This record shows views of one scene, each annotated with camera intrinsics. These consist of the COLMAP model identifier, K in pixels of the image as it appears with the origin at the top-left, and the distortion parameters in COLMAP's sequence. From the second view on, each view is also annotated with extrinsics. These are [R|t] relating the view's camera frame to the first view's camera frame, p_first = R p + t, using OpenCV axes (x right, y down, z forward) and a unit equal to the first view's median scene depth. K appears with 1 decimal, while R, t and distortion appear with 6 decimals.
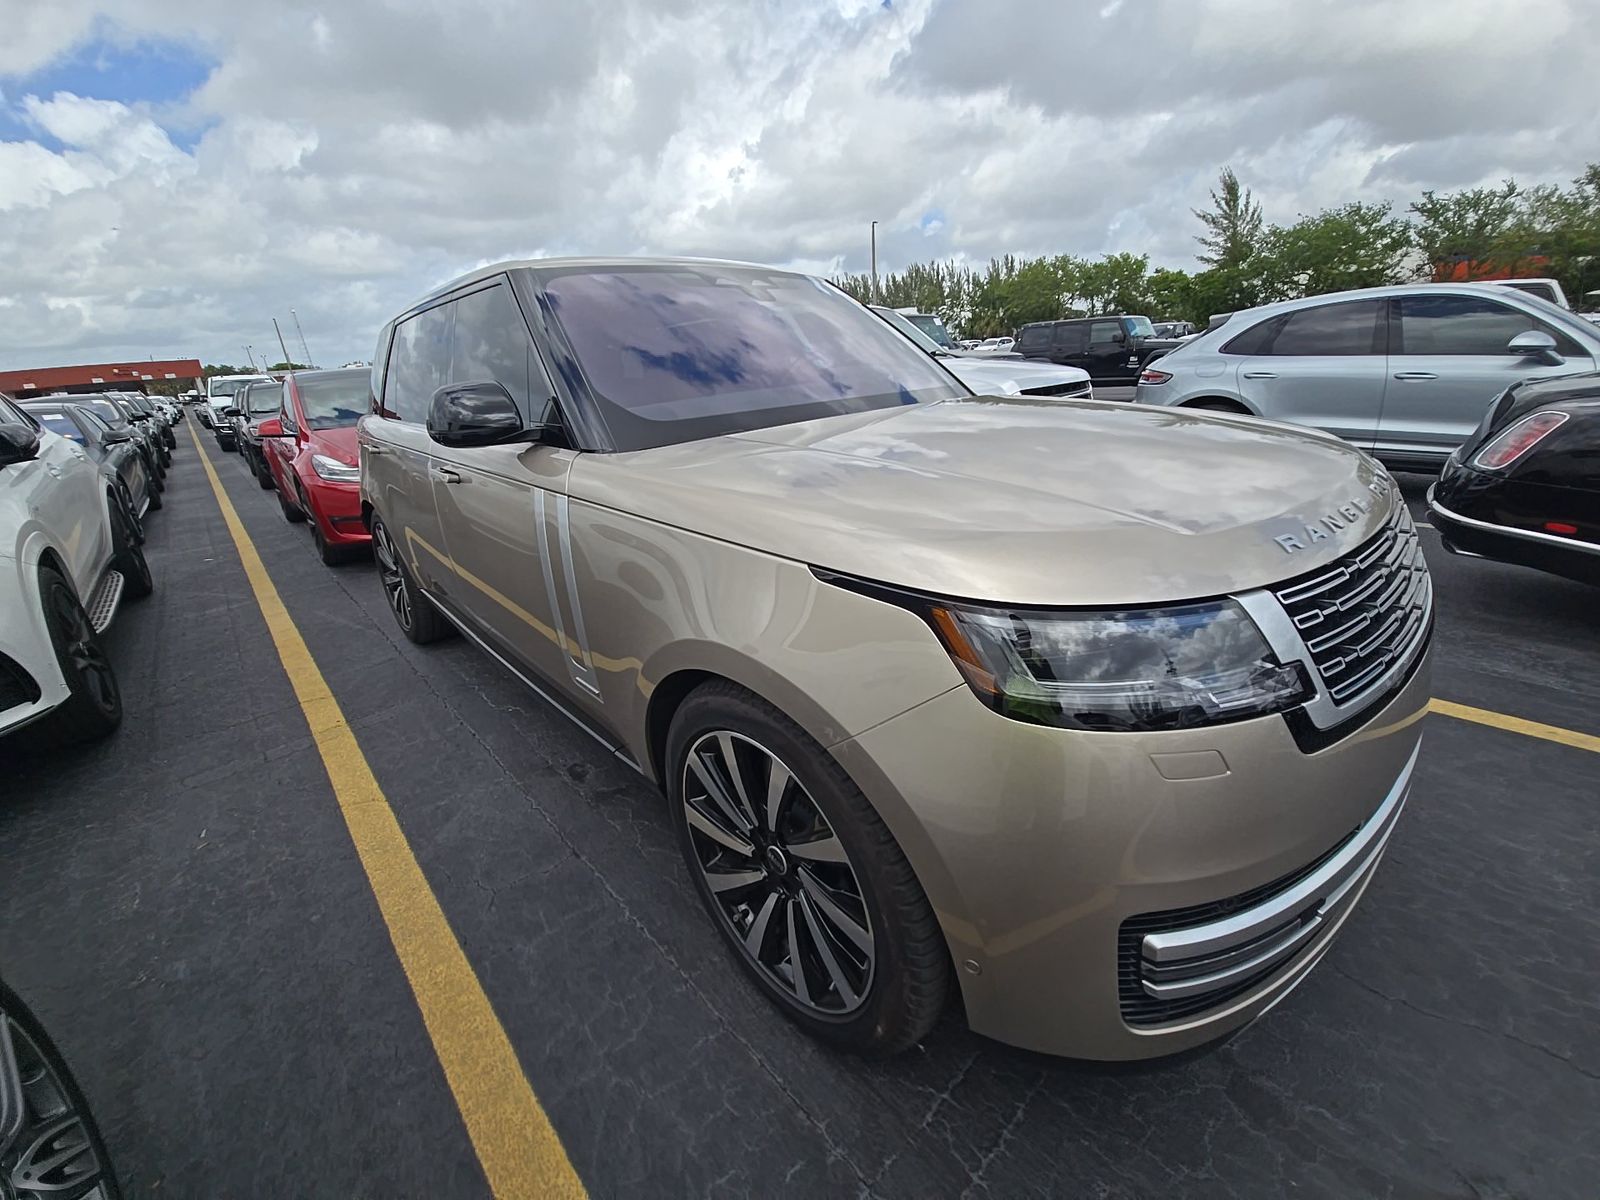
lens RADIAL K [[652.2, 0, 831.1], [0, 652.2, 630.2], [0, 0, 1]] dist [0.023109, -0.018019]
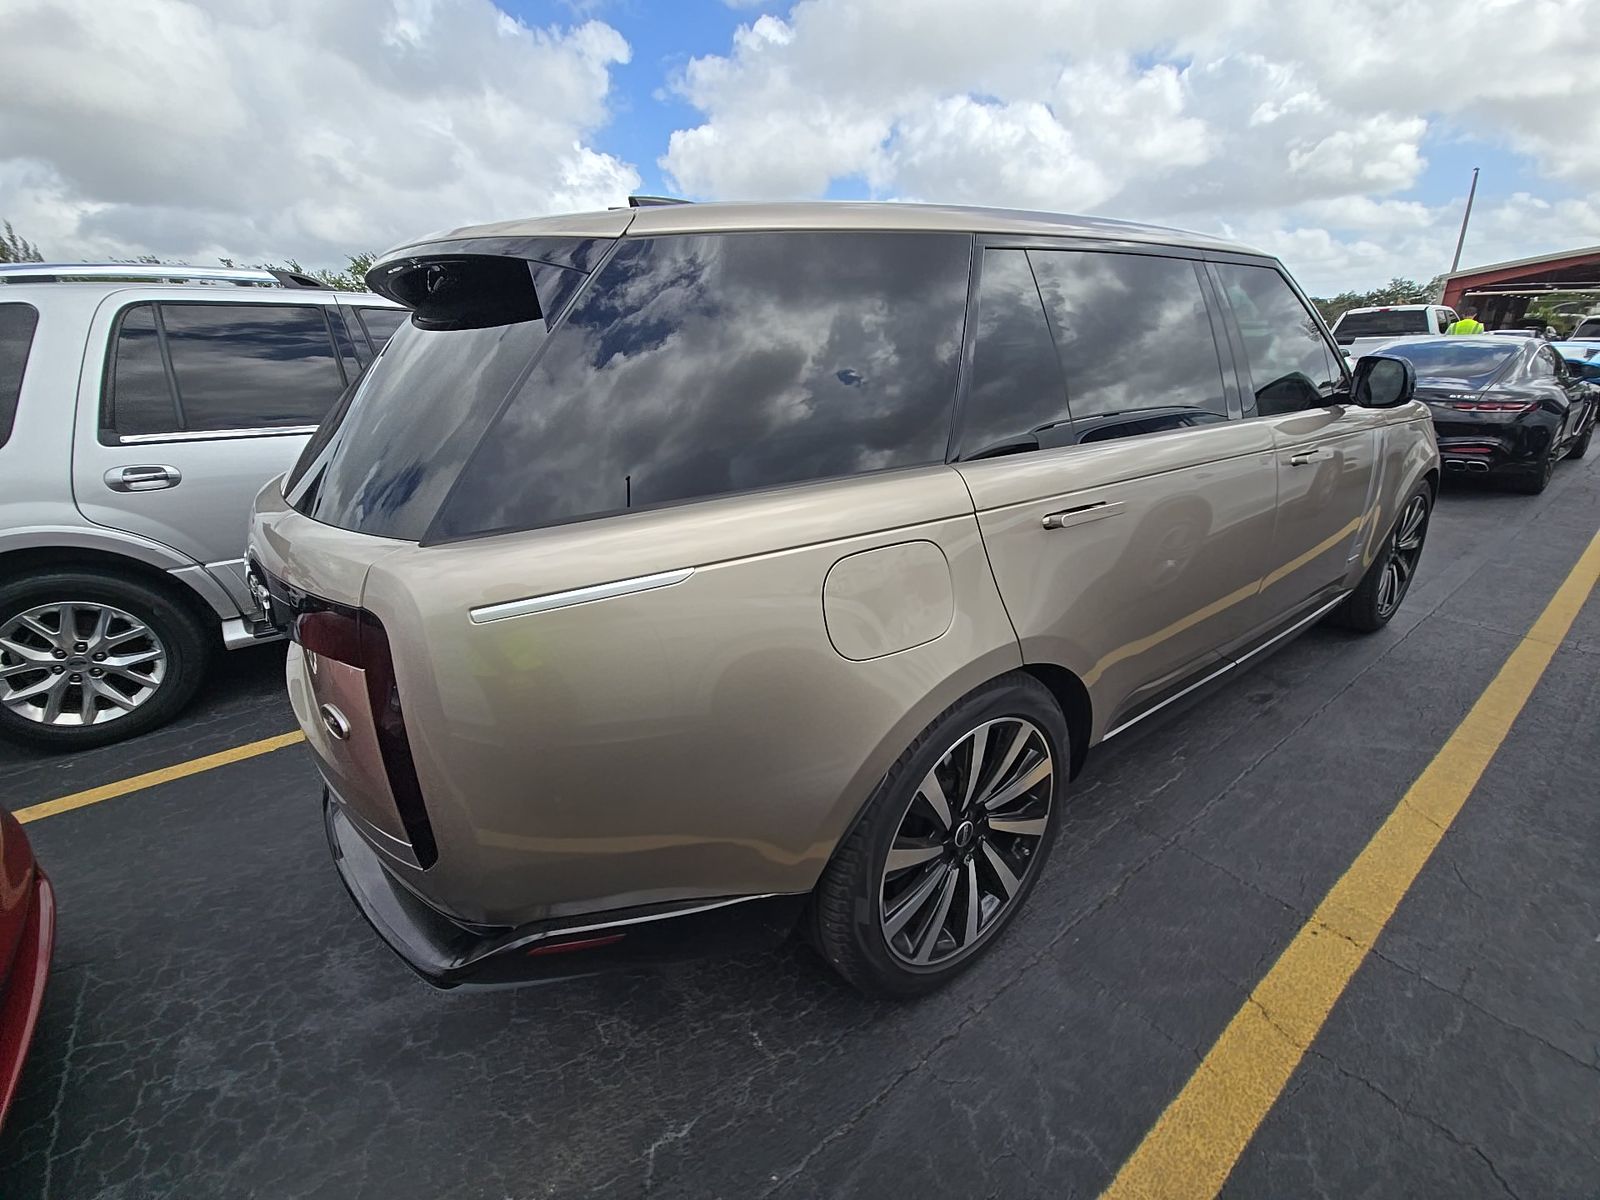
lens RADIAL K [[652.1, 0, 792.8], [0, 652.1, 600.8], [0, 0, 1]] dist [0.017801, -0.018223]
pose [[0.126692, -0.296107, 0.946715, -1.270911], [0.403681, 0.887189, 0.223467, -0.428157], [-0.906085, 0.353859, 0.231933, 1.191337]]
